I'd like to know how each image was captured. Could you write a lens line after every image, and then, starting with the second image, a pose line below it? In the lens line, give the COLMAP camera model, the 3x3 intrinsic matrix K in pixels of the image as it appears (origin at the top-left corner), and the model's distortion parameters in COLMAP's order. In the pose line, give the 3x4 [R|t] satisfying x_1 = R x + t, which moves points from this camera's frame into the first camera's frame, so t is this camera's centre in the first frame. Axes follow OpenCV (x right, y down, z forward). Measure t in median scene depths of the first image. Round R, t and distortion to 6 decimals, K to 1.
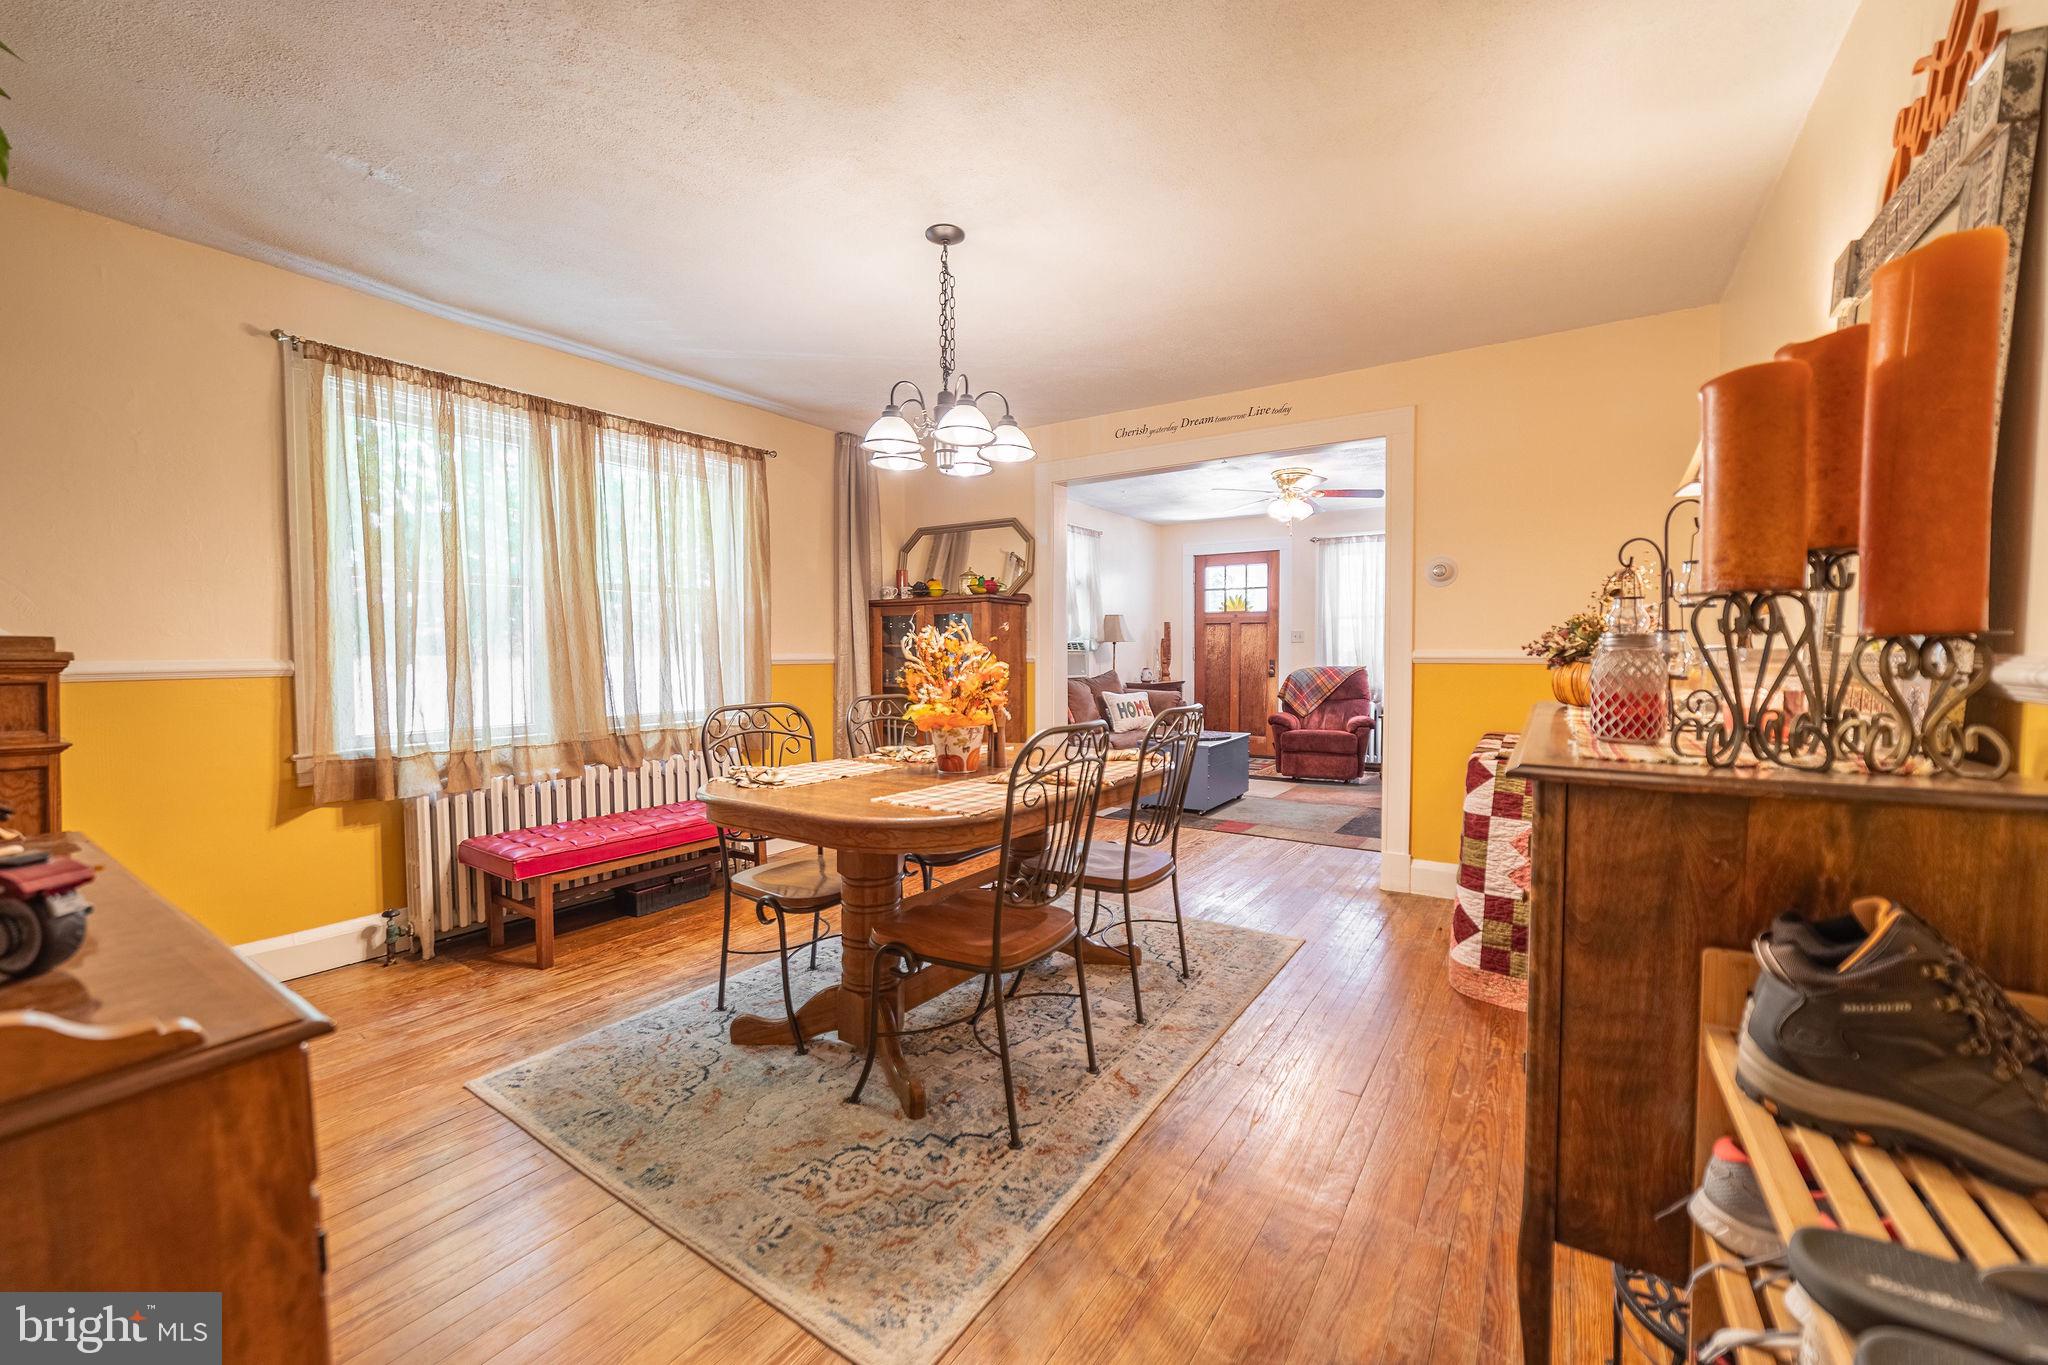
lens RADIAL K [[816.8, 0, 1017.9], [0, 816.8, 675.3], [0, 0, 1]] dist [-0.025494, 0.010095]
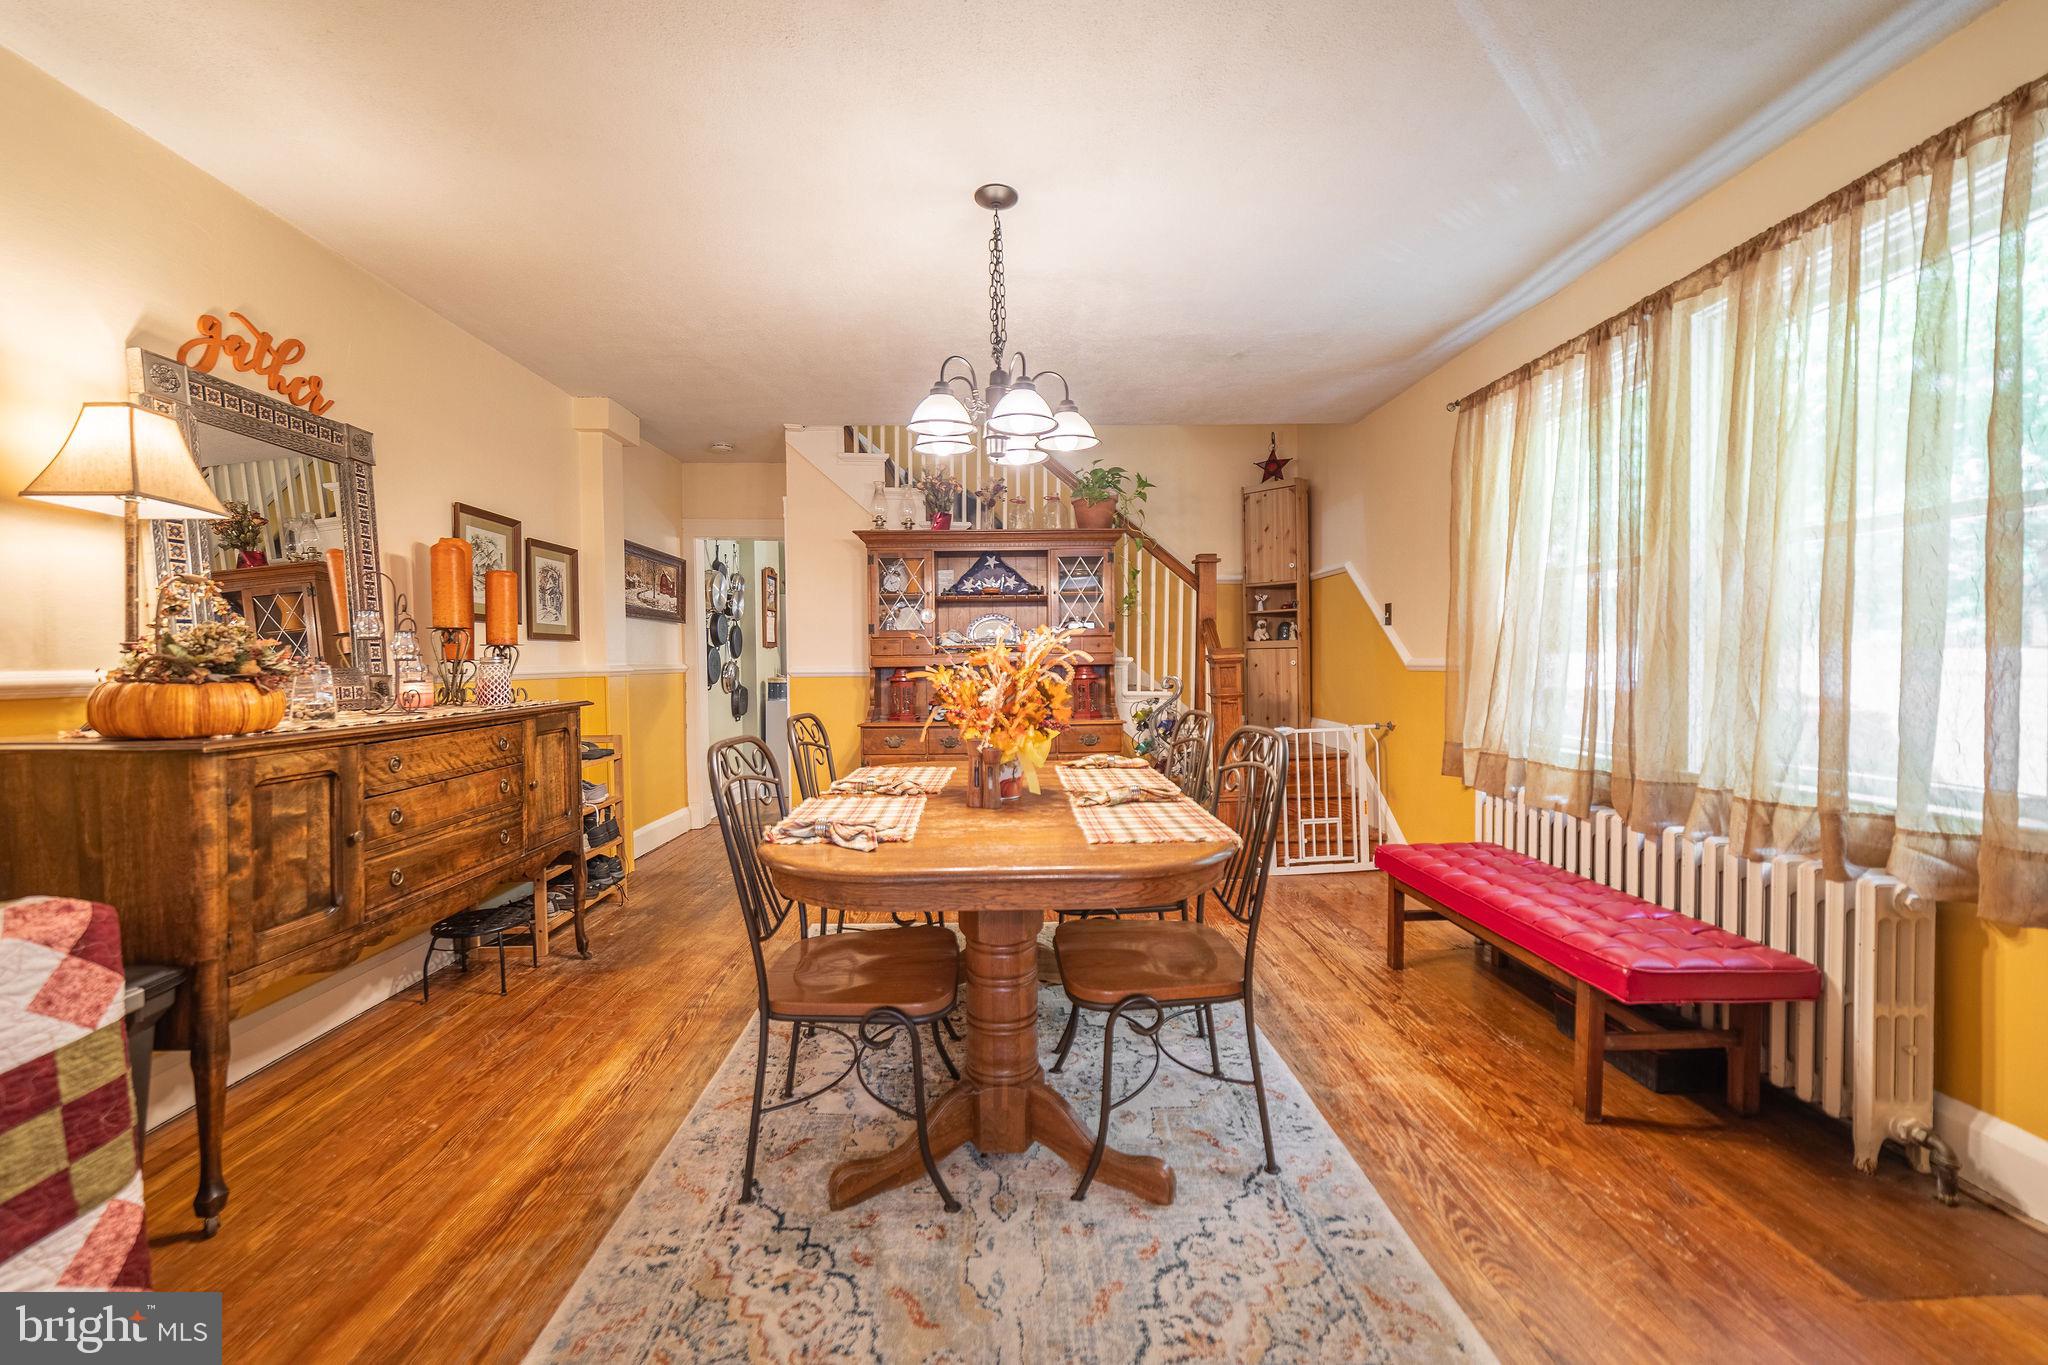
lens RADIAL K [[785.9, 0, 1022.1], [0, 785.9, 678.7], [0, 0, 1]] dist [-0.023449, 0.009037]
pose [[-0.809789, 0.028555, -0.586026, 0.142405], [-0.003284, 0.998579, 0.053195, -0.019830], [0.586712, 0.045001, -0.808544, 0.607703]]
